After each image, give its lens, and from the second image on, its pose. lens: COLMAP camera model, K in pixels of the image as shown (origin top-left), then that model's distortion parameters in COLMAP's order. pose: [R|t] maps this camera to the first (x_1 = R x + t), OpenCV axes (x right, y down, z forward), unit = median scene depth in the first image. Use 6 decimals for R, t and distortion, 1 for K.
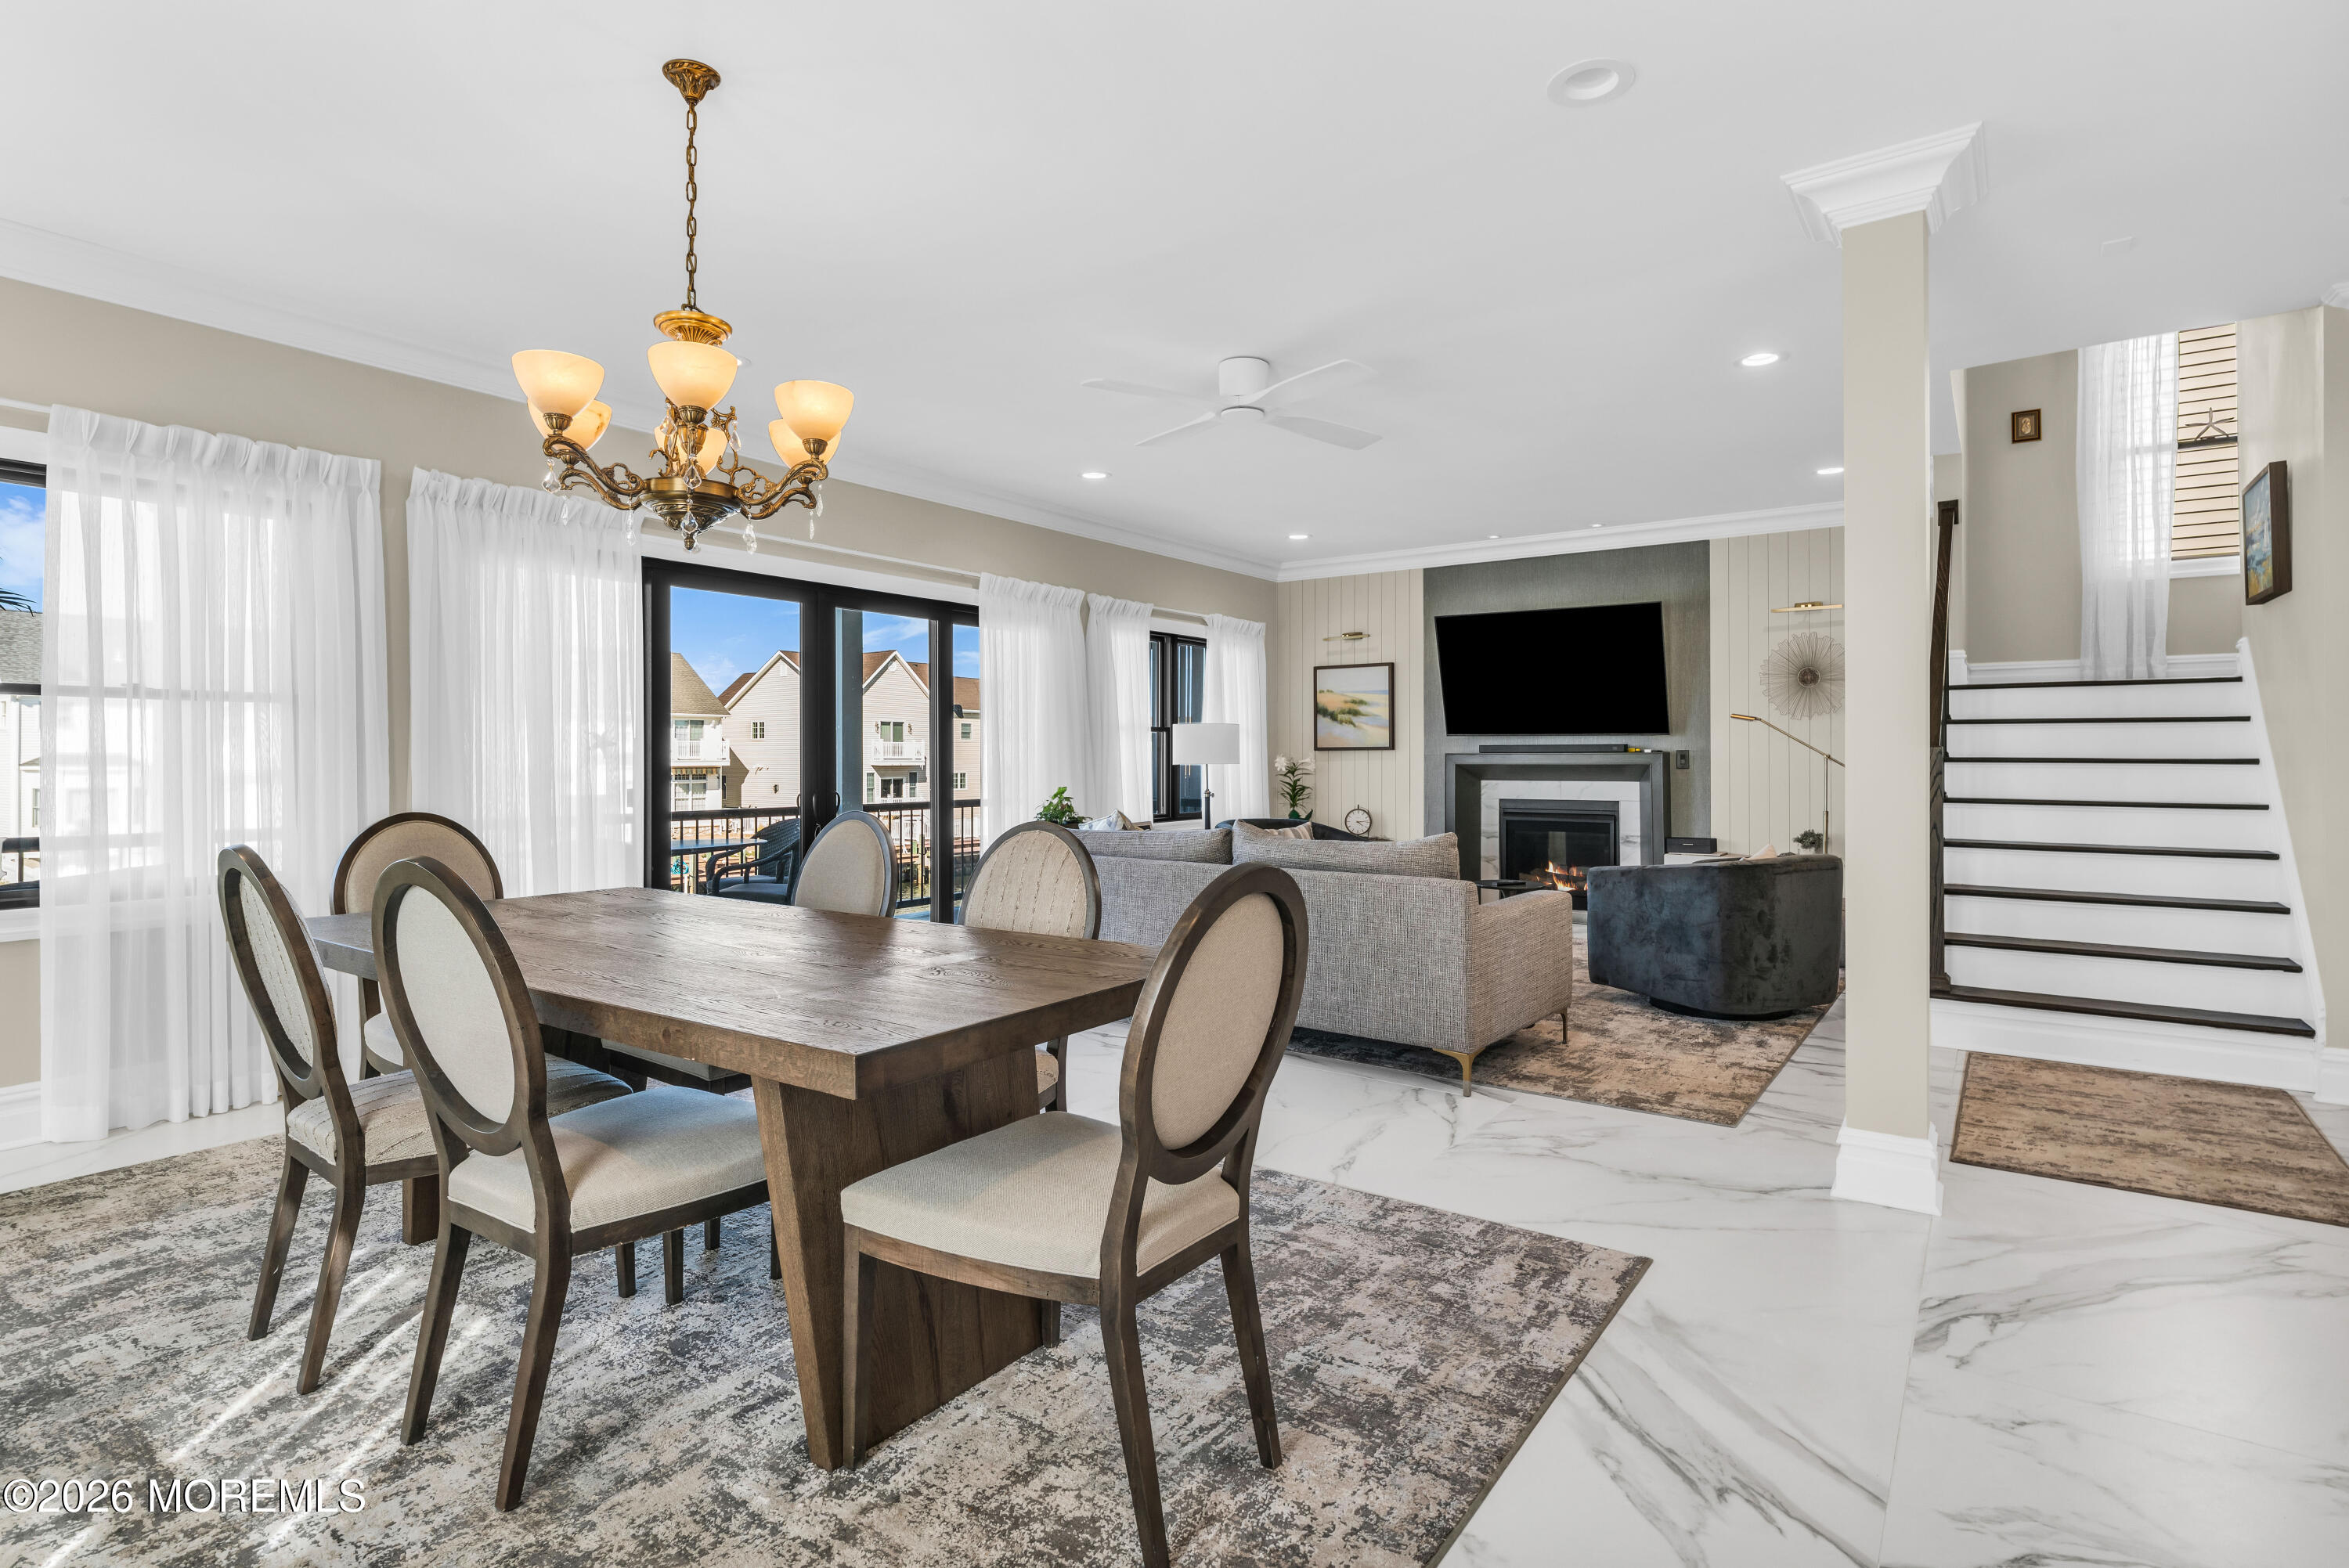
lens RADIAL K [[1181.3, 0, 1170.5], [0, 1181.3, 734.3], [0, 0, 1]] dist [-0.003197, -0.000193]
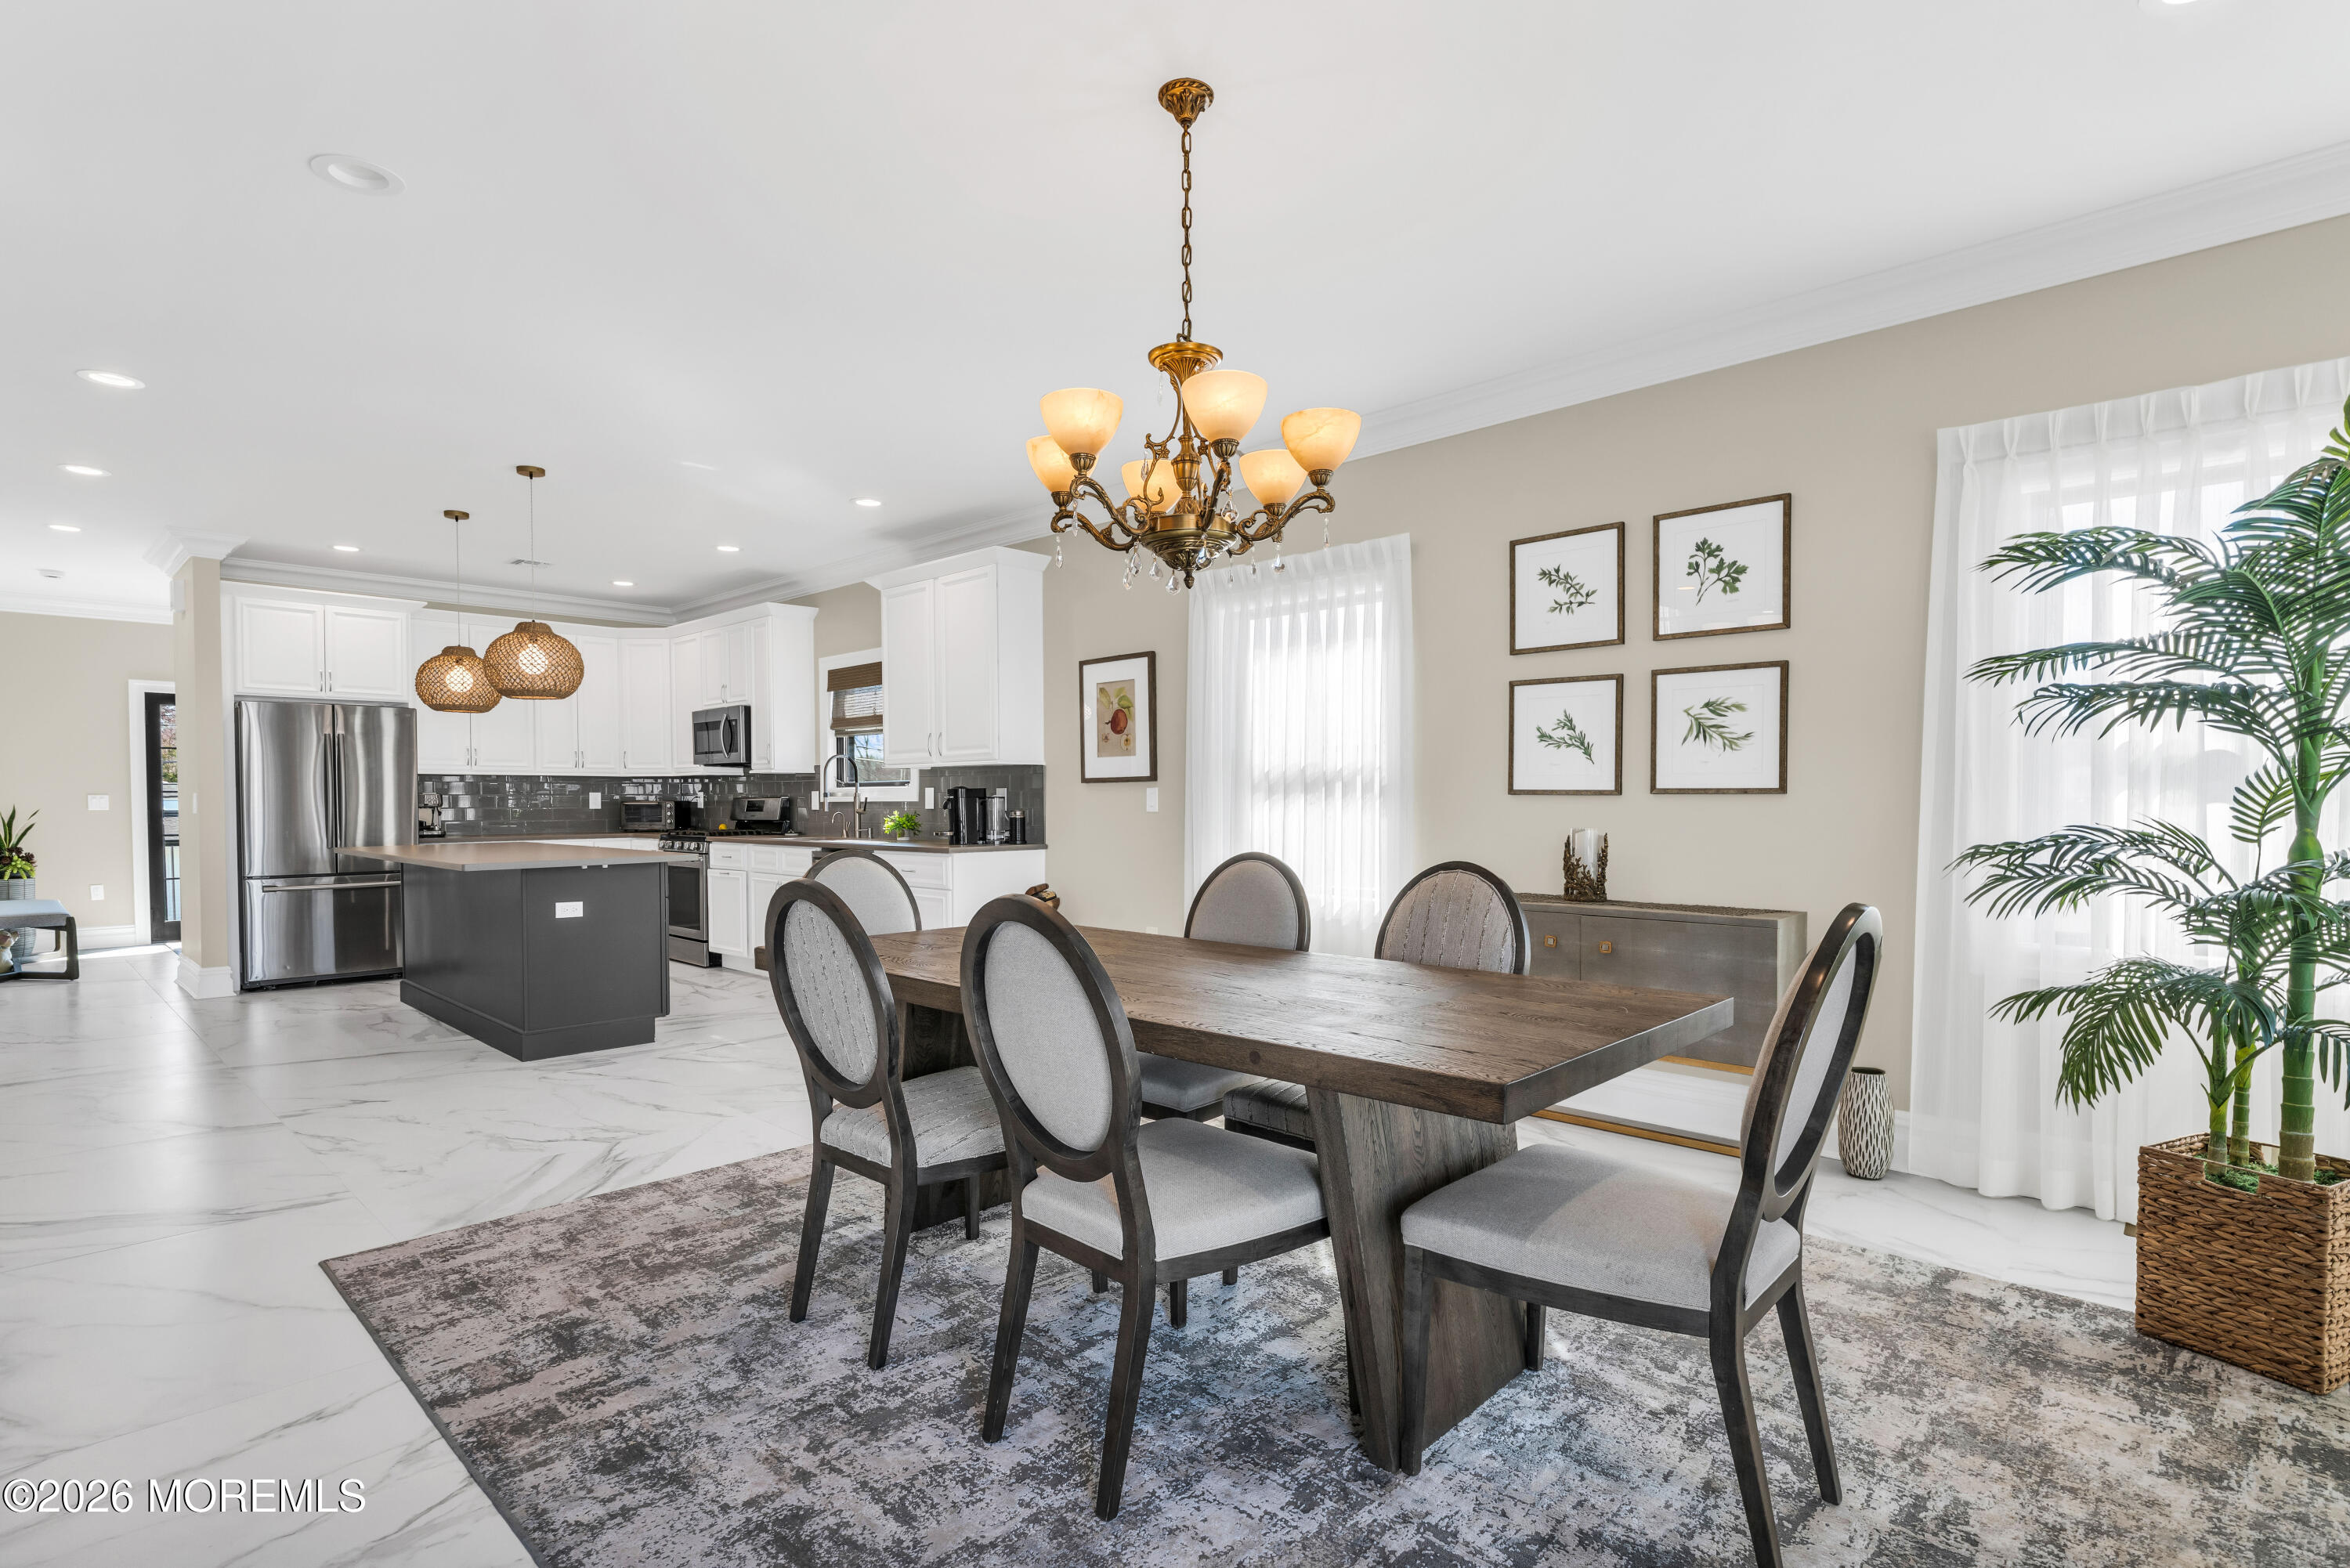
lens RADIAL K [[1138.8, 0, 1181.8], [0, 1138.8, 830.2], [0, 0, 1]] dist [-0.003803, 0.000514]
pose [[-0.991144, -0.000868, 0.132792, -0.342669], [0.000432, 0.999952, 0.009756, 0.021850], [-0.132794, 0.009727, -0.991096, 1.265146]]
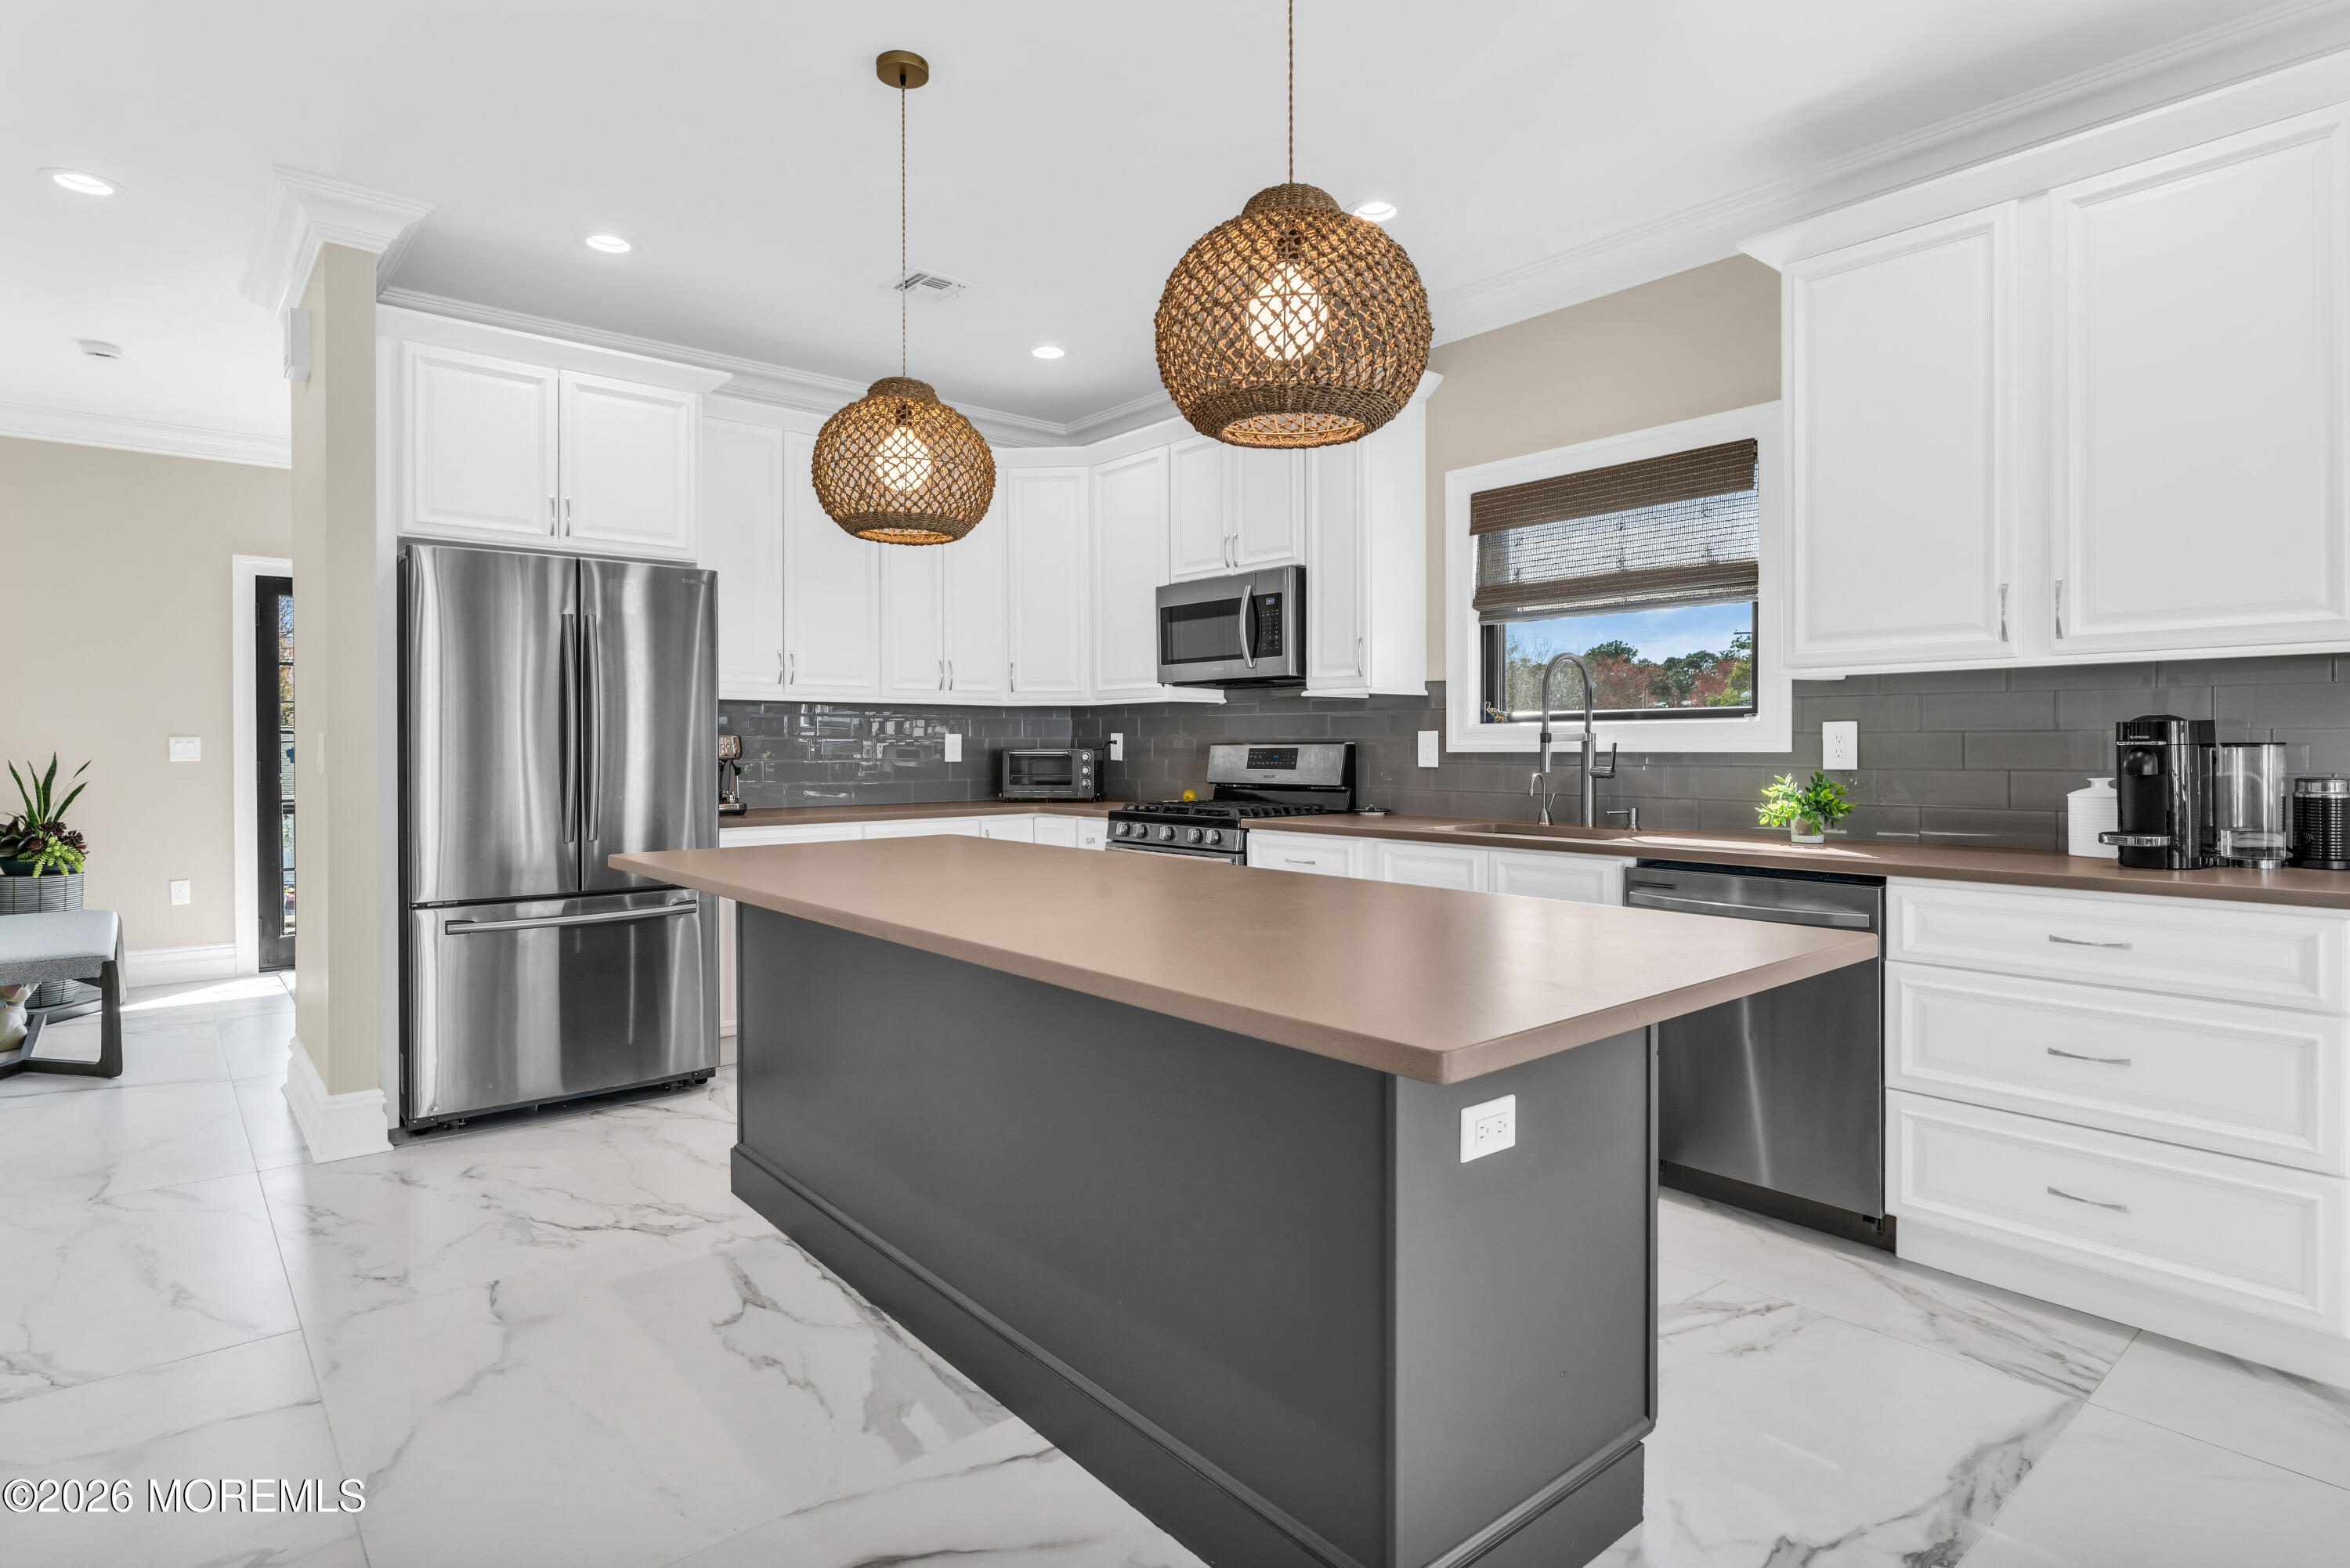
lens RADIAL K [[1217.9, 0, 1167.8], [0, 1217.9, 747.6], [0, 0, 1]] dist [-0.001761, -0.000783]
pose [[-0.970176, 0.001421, 0.242396, 0.500135], [-0.001516, 0.999928, -0.011927, 0.001967], [-0.242396, -0.011939, -0.970104, 0.515037]]
